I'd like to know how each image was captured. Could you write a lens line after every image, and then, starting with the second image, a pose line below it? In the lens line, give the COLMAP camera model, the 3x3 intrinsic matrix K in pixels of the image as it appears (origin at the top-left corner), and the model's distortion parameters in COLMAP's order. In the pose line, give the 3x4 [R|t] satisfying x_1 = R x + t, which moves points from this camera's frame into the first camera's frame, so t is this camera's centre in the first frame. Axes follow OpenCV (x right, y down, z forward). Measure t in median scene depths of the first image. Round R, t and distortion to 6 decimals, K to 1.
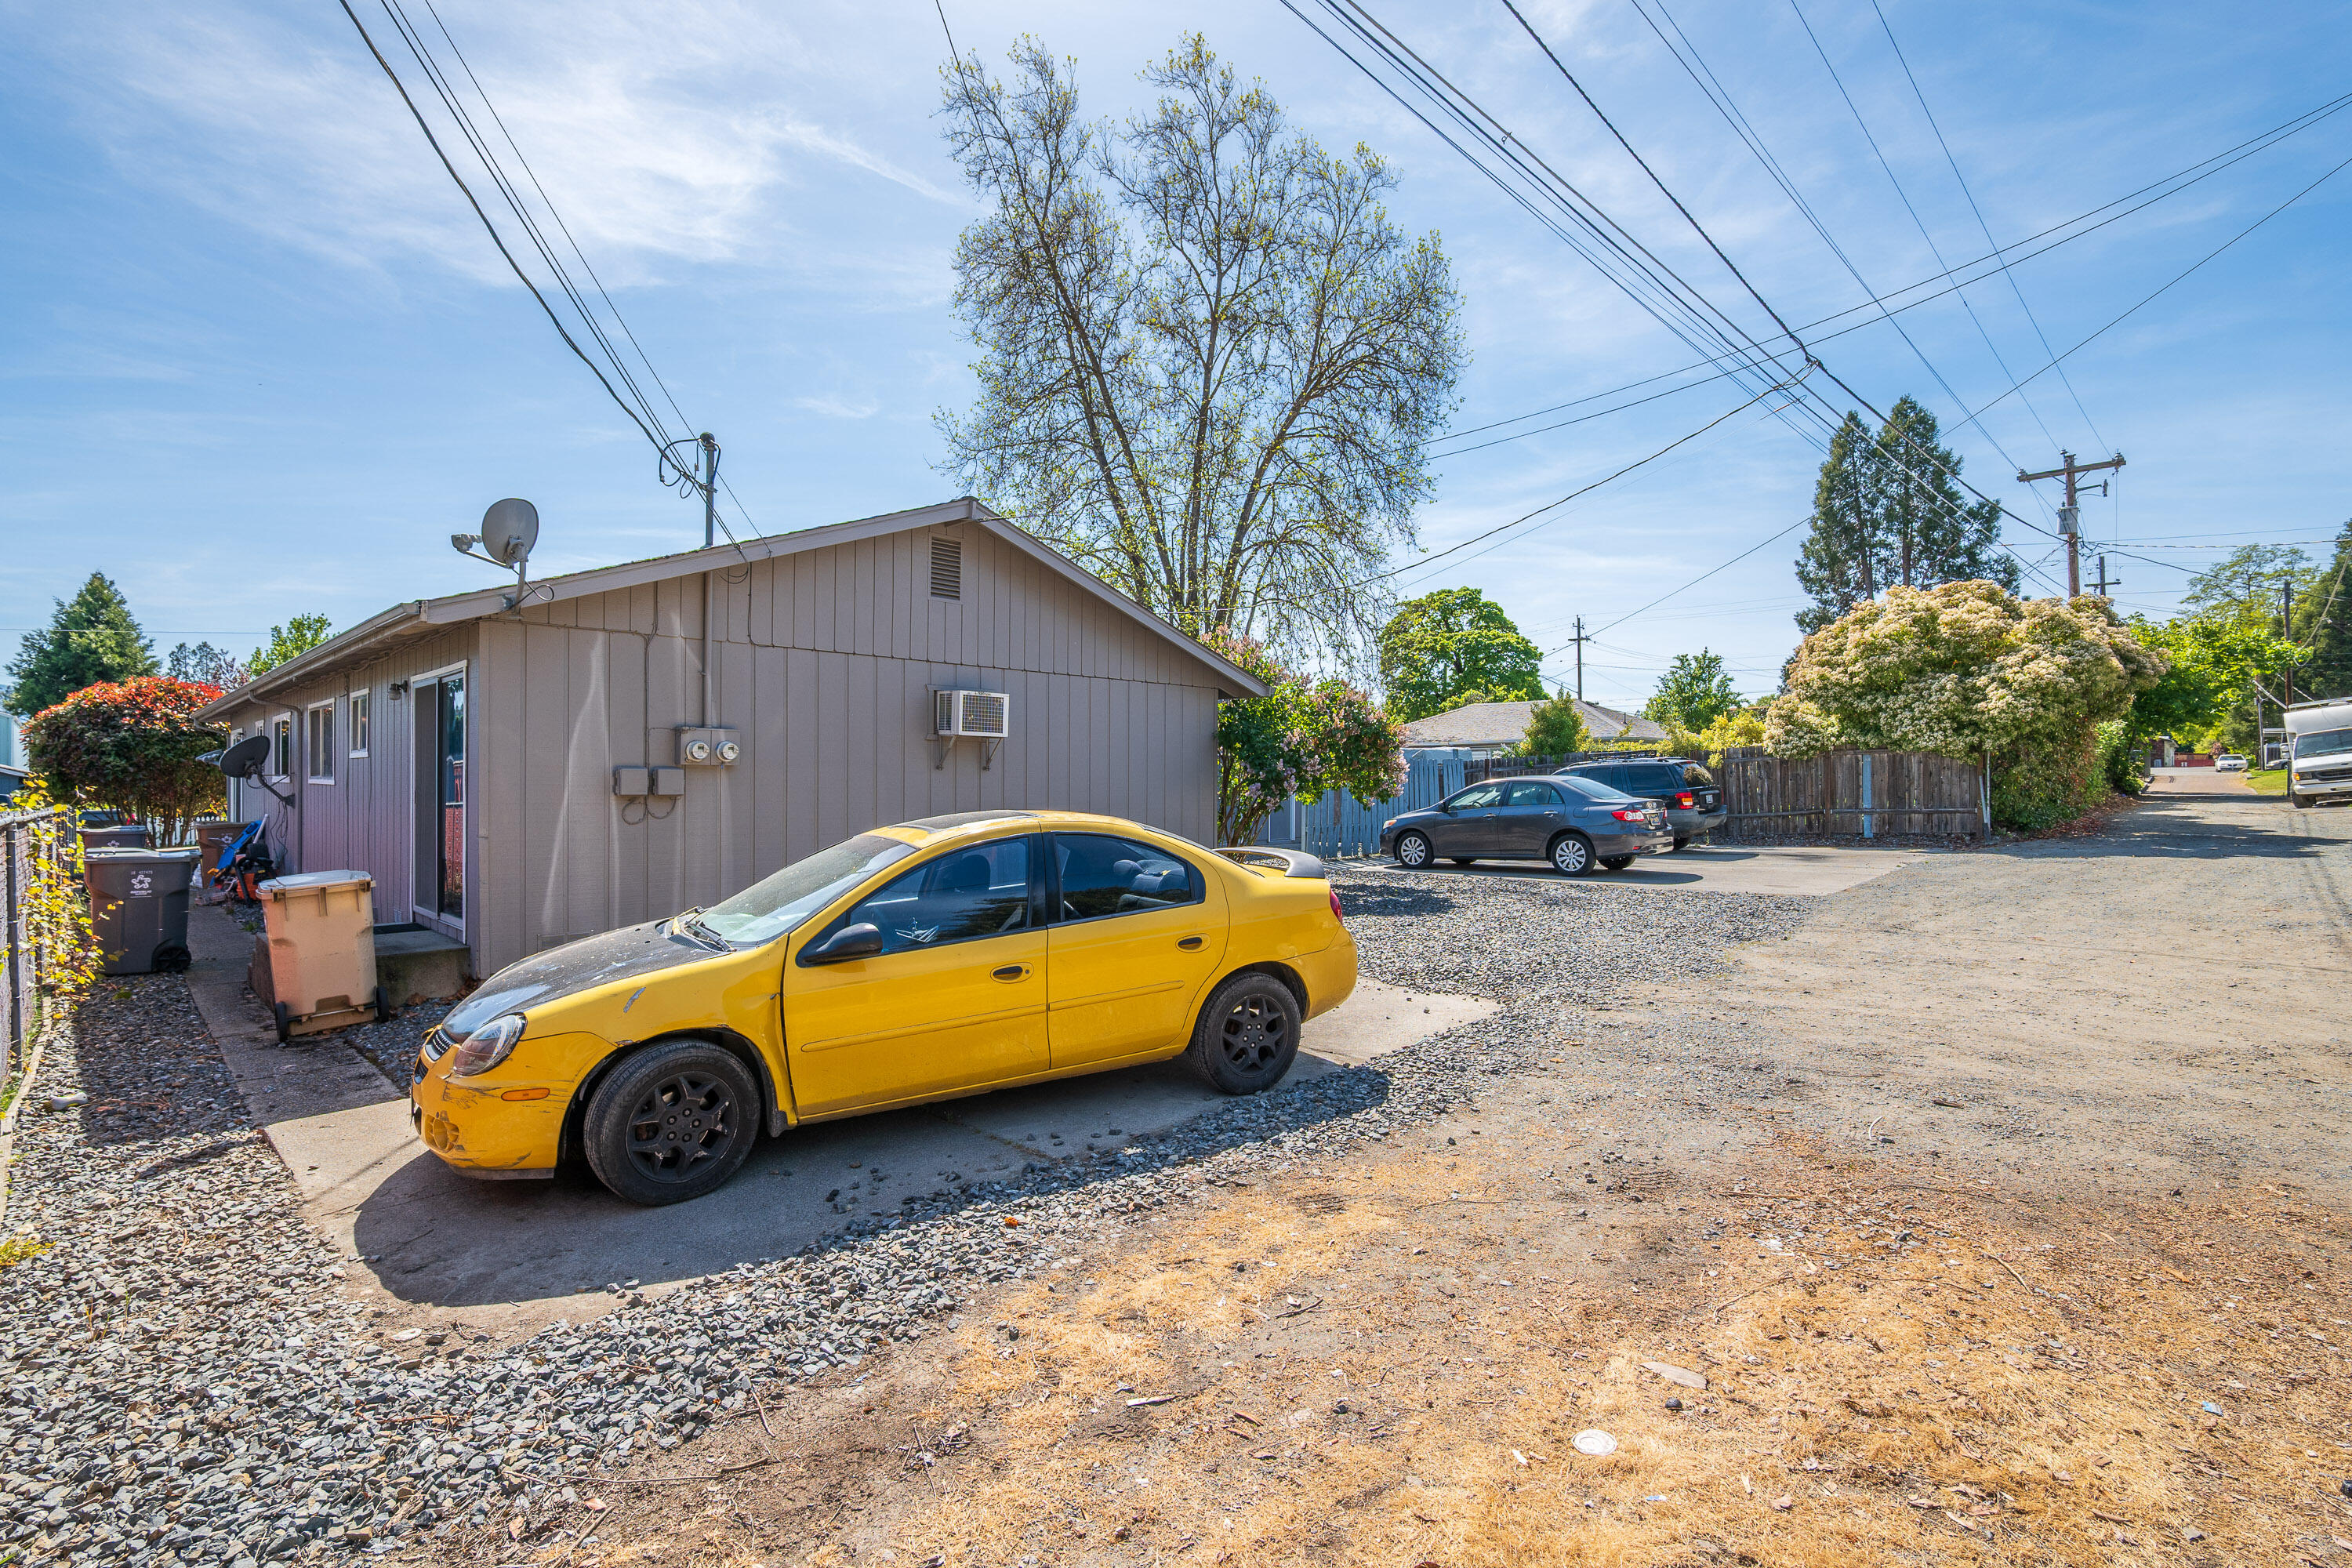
lens RADIAL K [[1087.6, 0, 1176.0], [0, 1087.6, 784.0], [0, 0, 1]] dist [-0.014653, 0.000624]
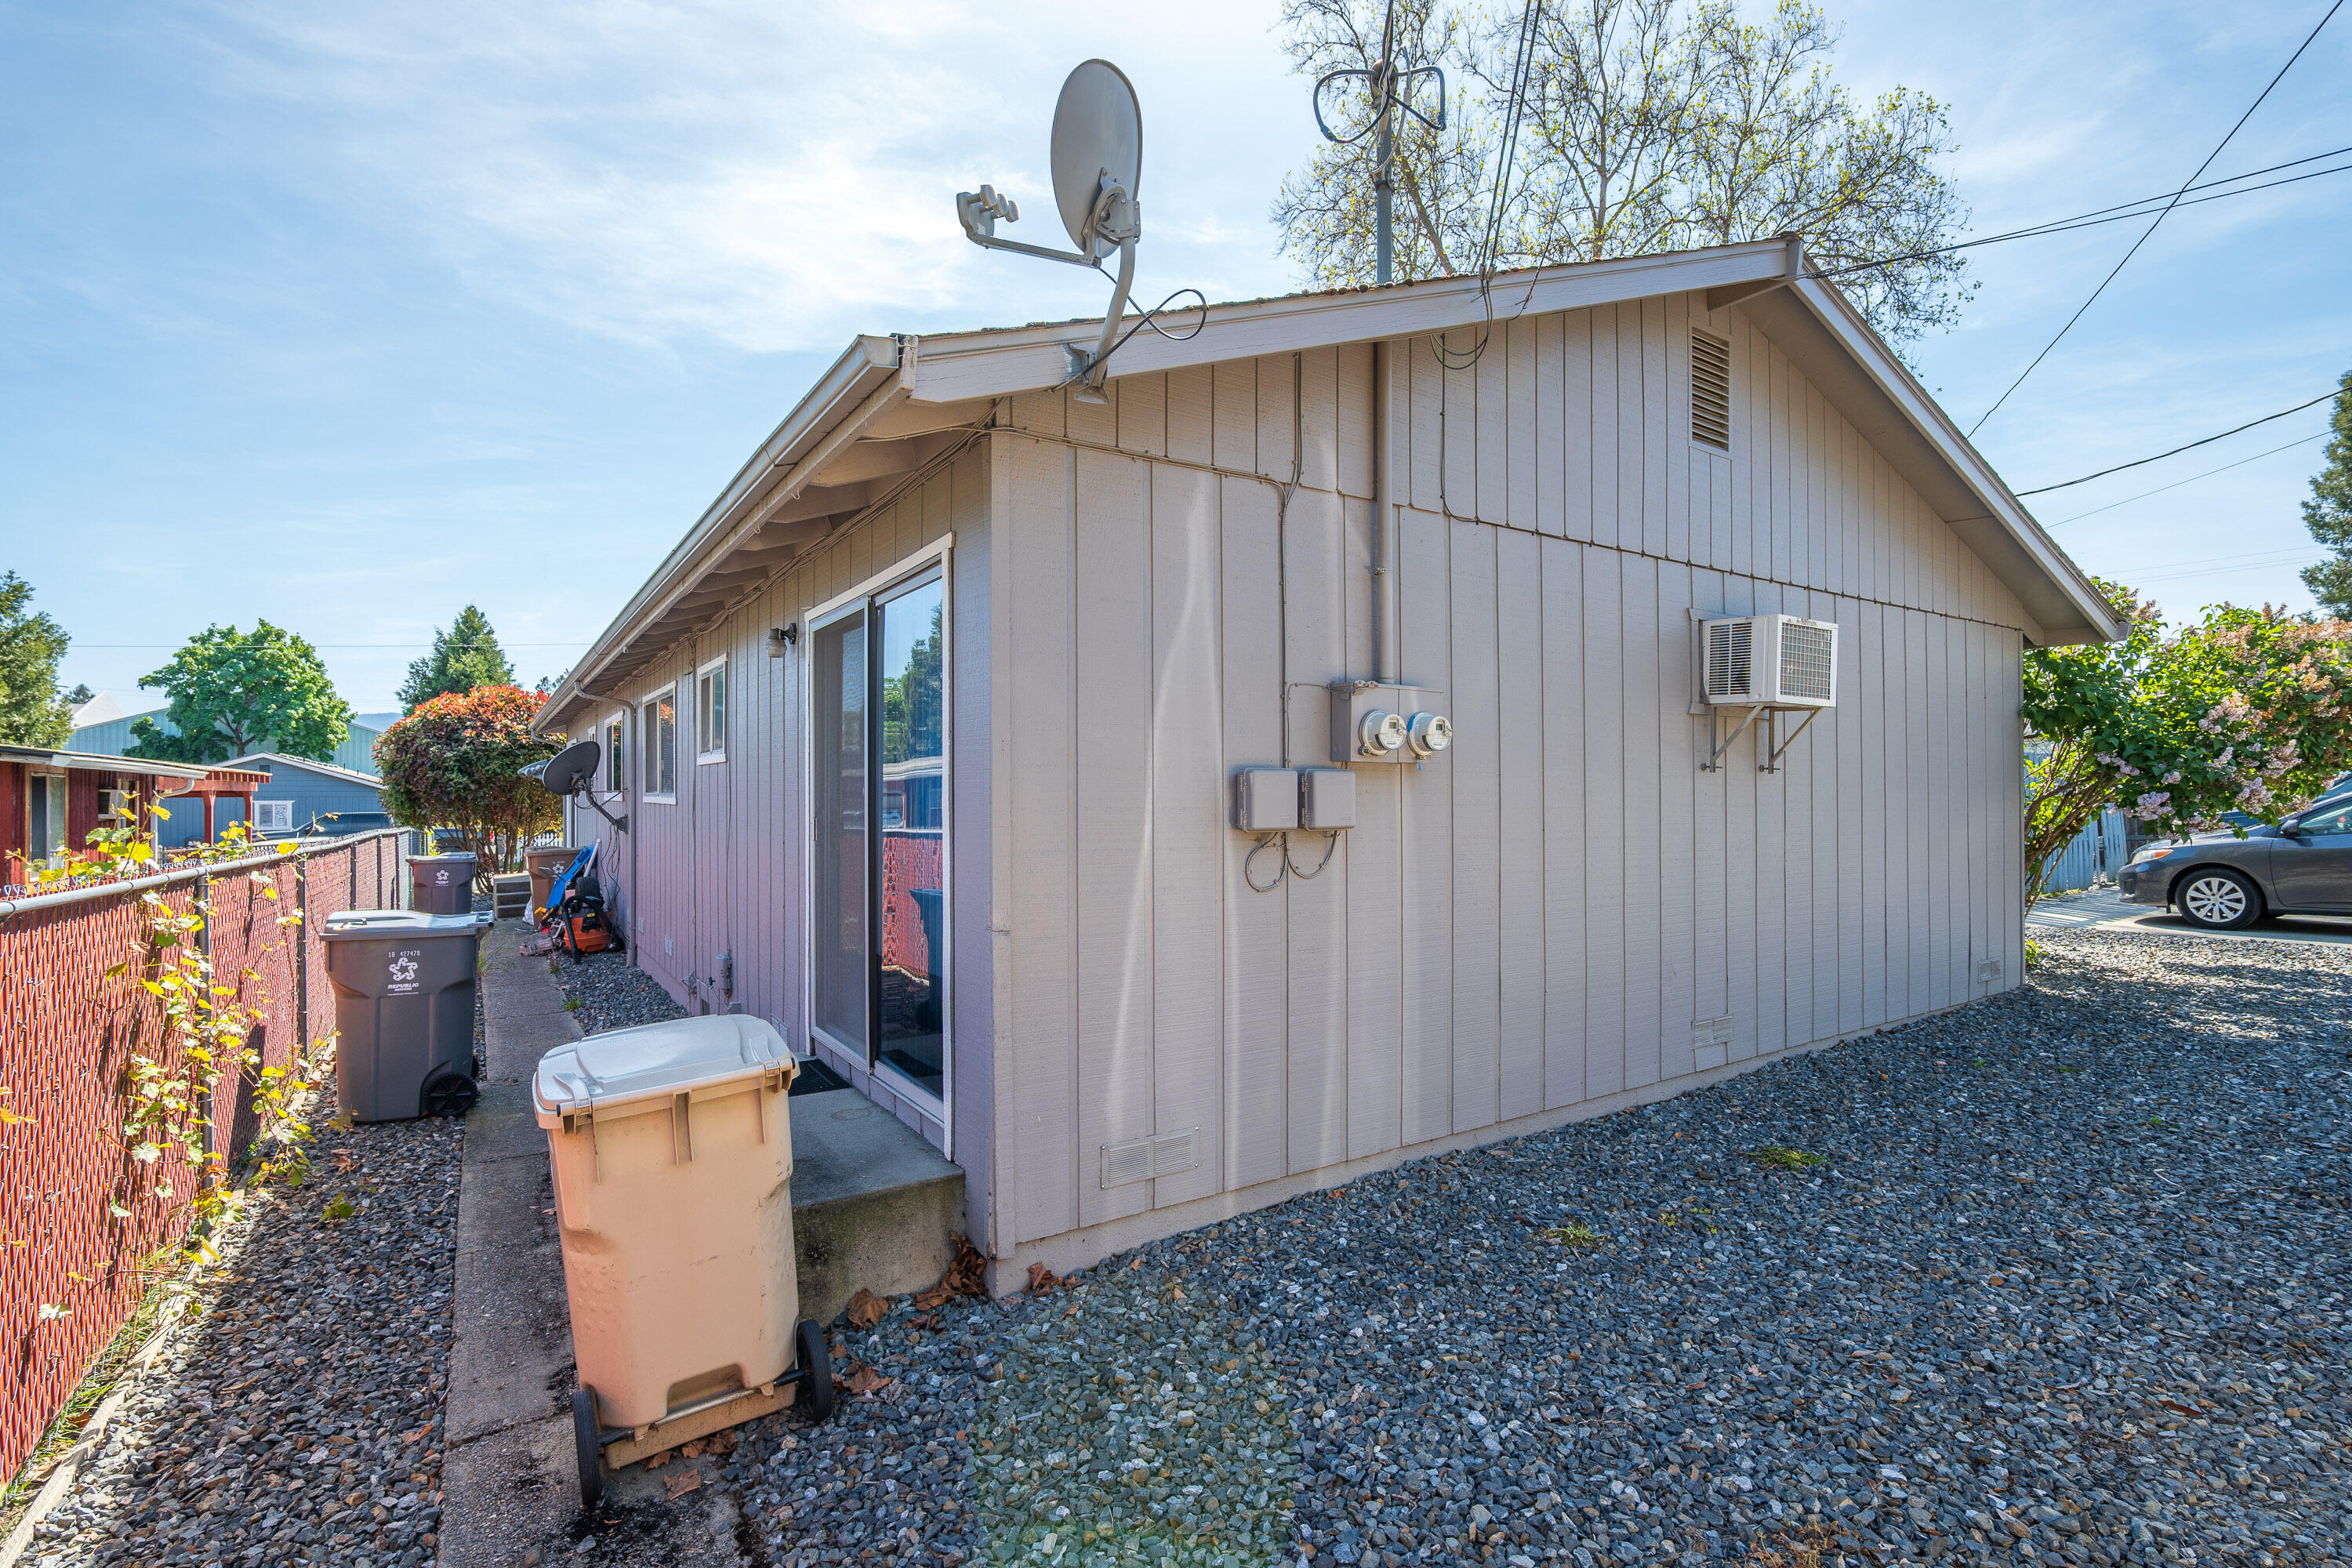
lens RADIAL K [[1147.7, 0, 1212.6], [0, 1147.7, 779.7], [0, 0, 1]] dist [-0.026026, 0.000979]
pose [[0.977120, -0.010737, -0.212419, -0.226152], [0.008143, 0.999881, -0.013081, -0.002390], [0.212534, 0.011052, 0.977091, 0.279950]]
